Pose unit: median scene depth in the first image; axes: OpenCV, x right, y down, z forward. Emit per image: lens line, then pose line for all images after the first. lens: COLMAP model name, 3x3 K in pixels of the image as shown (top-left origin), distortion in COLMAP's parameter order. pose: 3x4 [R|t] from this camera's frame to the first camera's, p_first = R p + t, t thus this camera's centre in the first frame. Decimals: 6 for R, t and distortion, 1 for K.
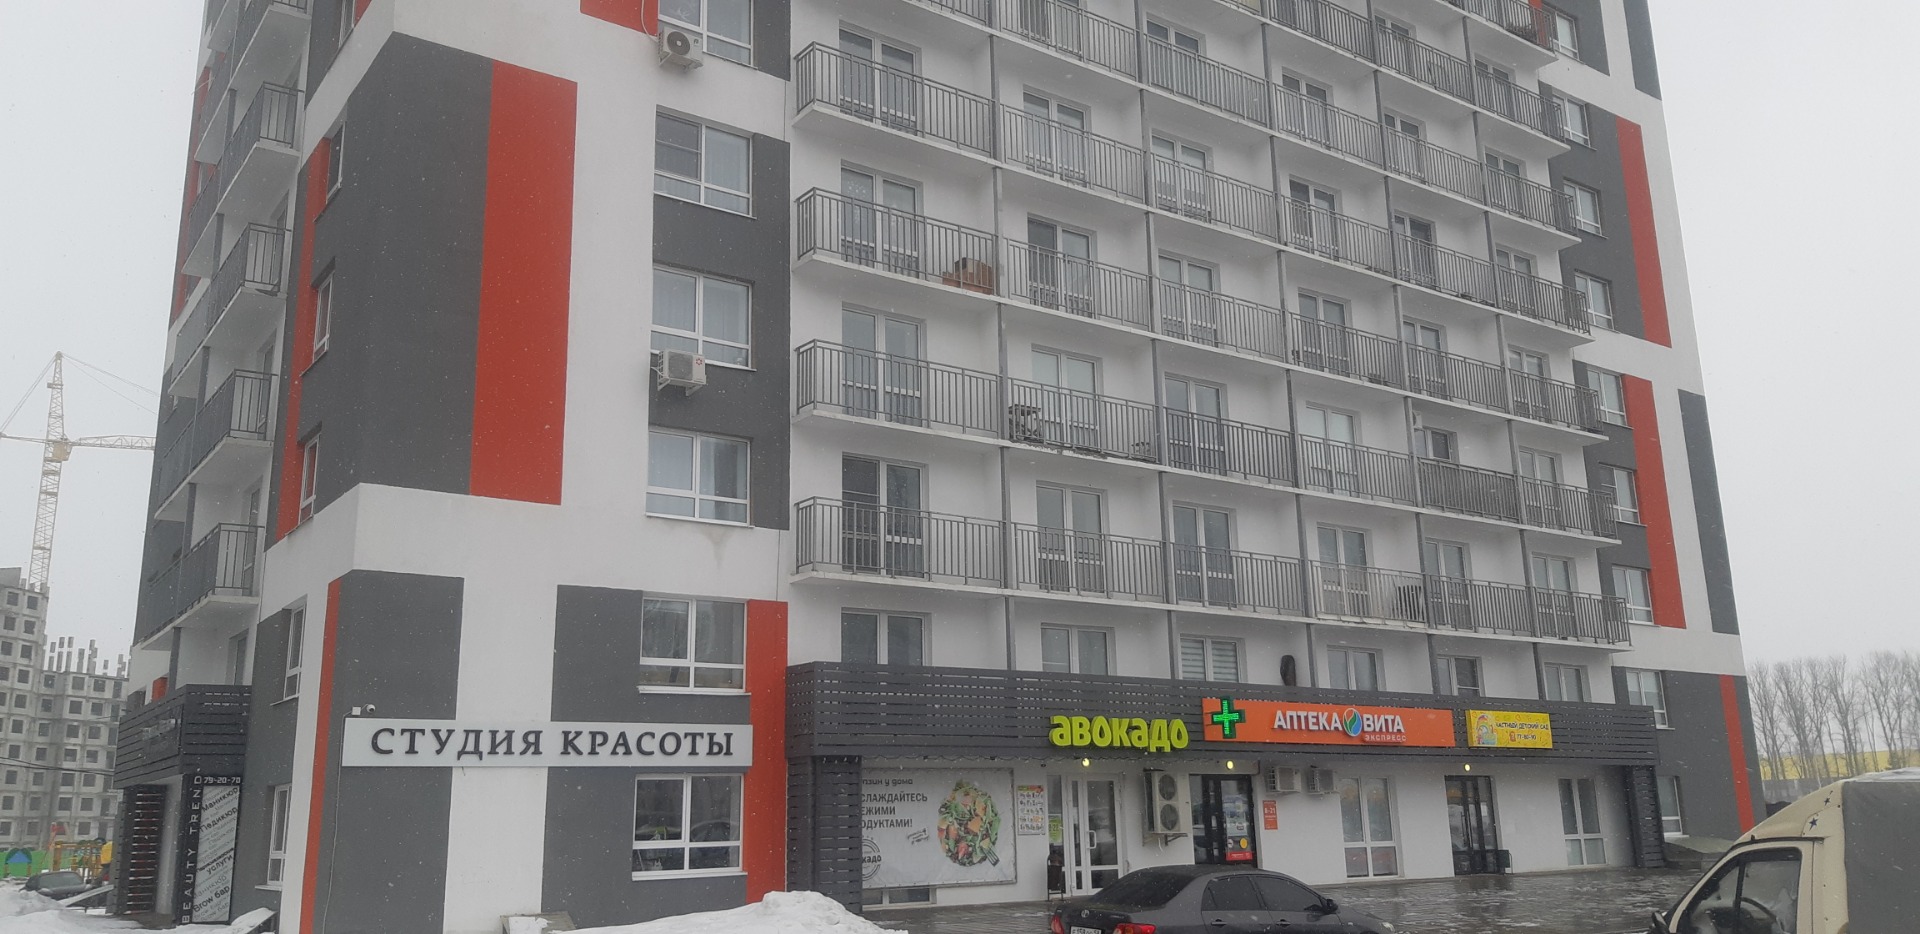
lens RADIAL K [[1505.5, 0, 954.3], [0, 1505.5, 460.3], [0, 0, 1]] dist [0.040427, -0.099427]
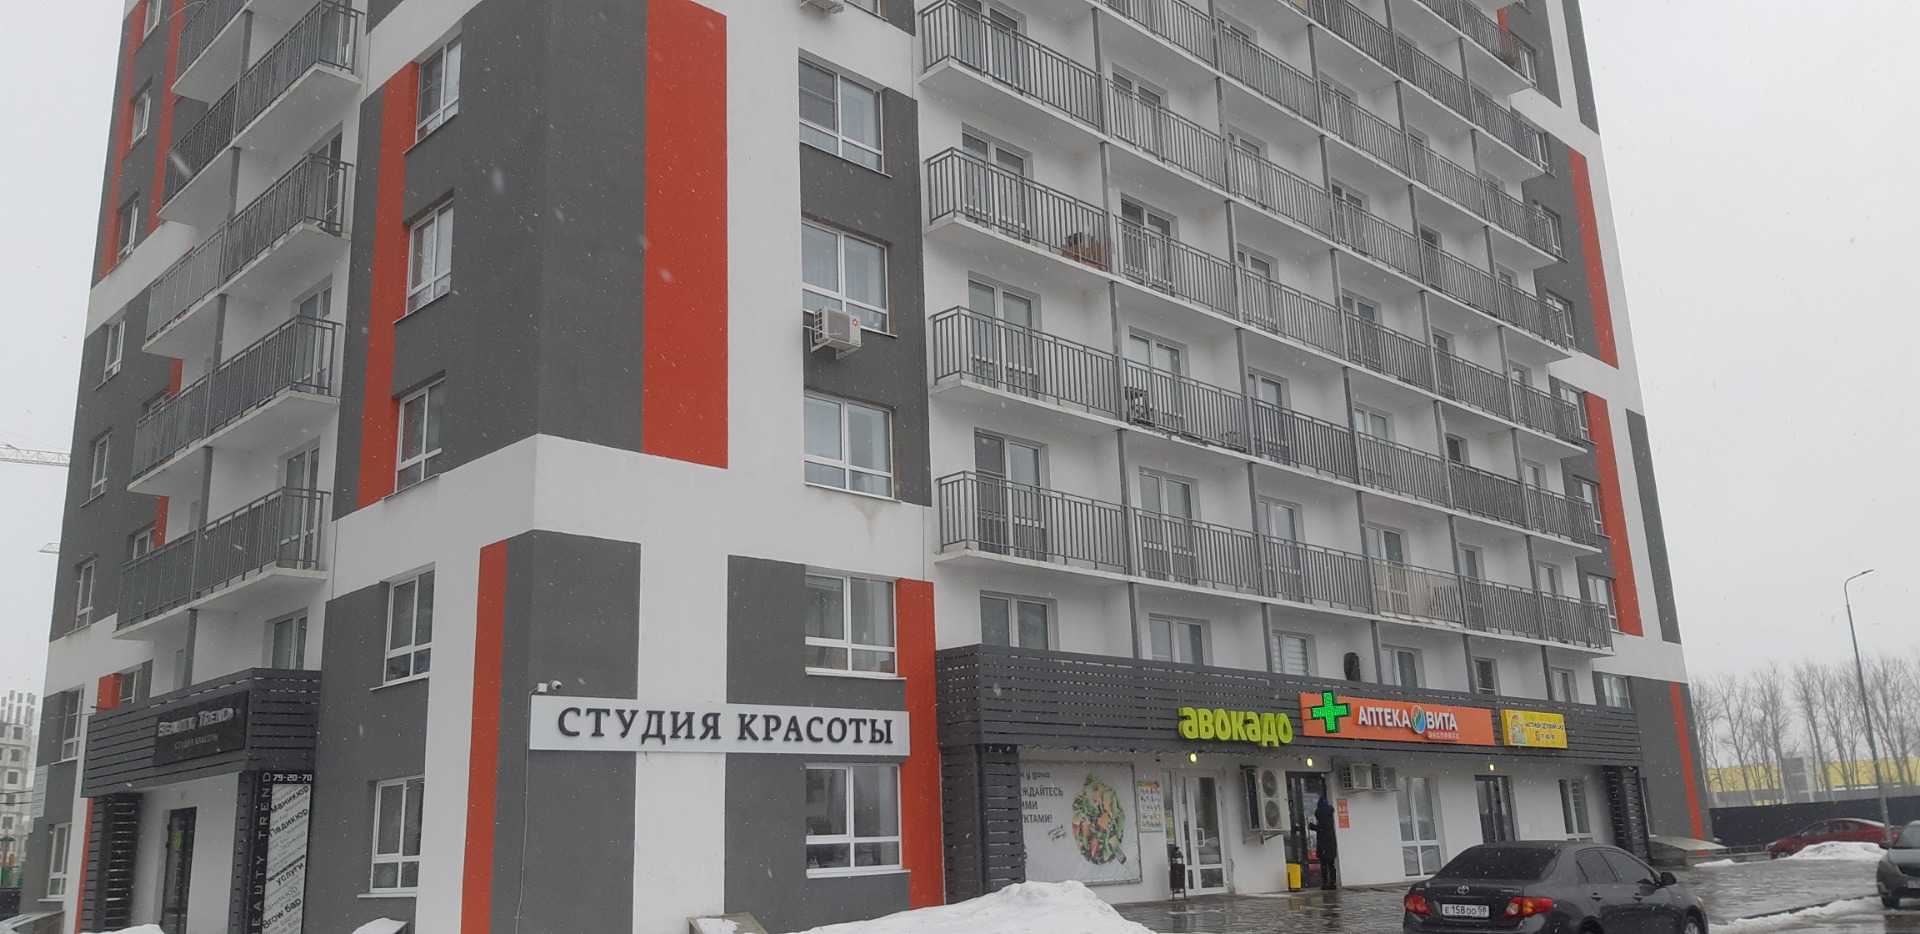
lens RADIAL K [[1505.5, 0, 943.3], [0, 1505.5, 456.2], [0, 0, 1]] dist [0.040427, -0.099427]
pose [[0.987886, 0.025672, 0.153043, -0.229880], [-0.021978, 0.999426, -0.025780, 0.036522], [-0.153617, 0.022104, 0.987883, 0.065700]]
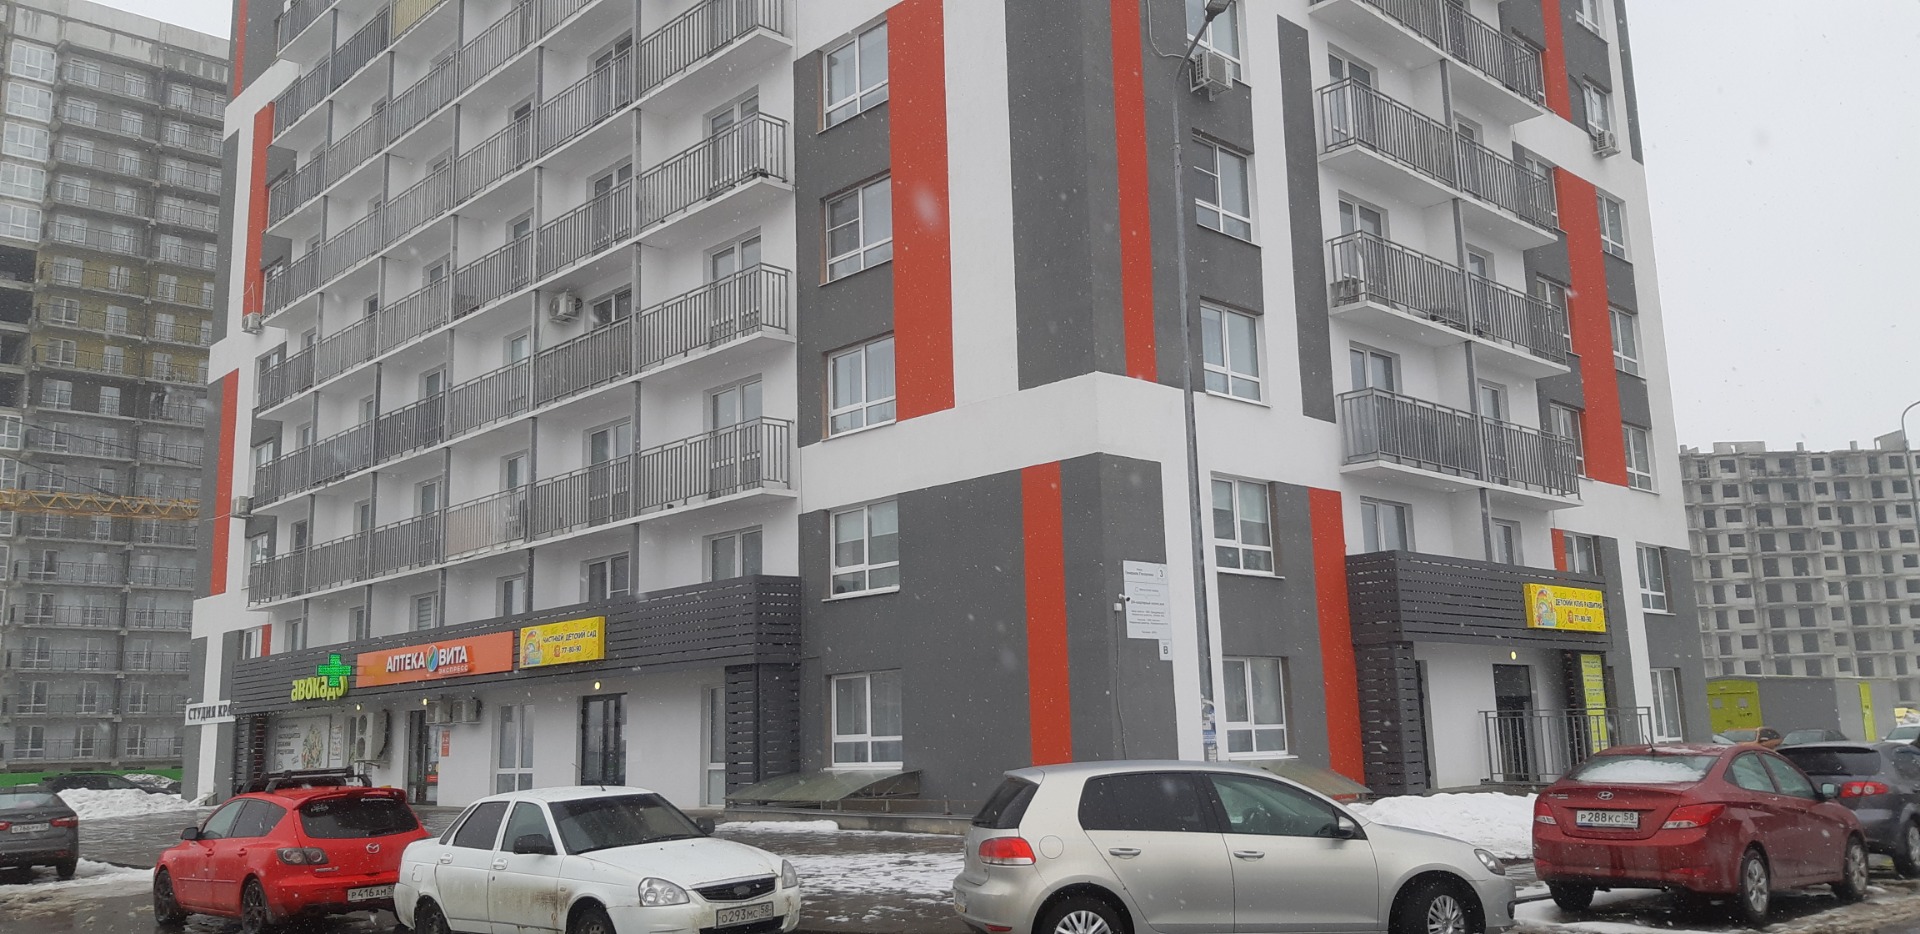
lens RADIAL K [[1505.5, 0, 959.4], [0, 1505.5, 453.4], [0, 0, 1]] dist [0.040427, -0.099427]
pose [[0.151566, -0.169560, -0.973795, 1.538982], [0.258235, 0.957755, -0.126574, 0.298543], [0.954119, -0.232283, 0.188949, 1.336977]]
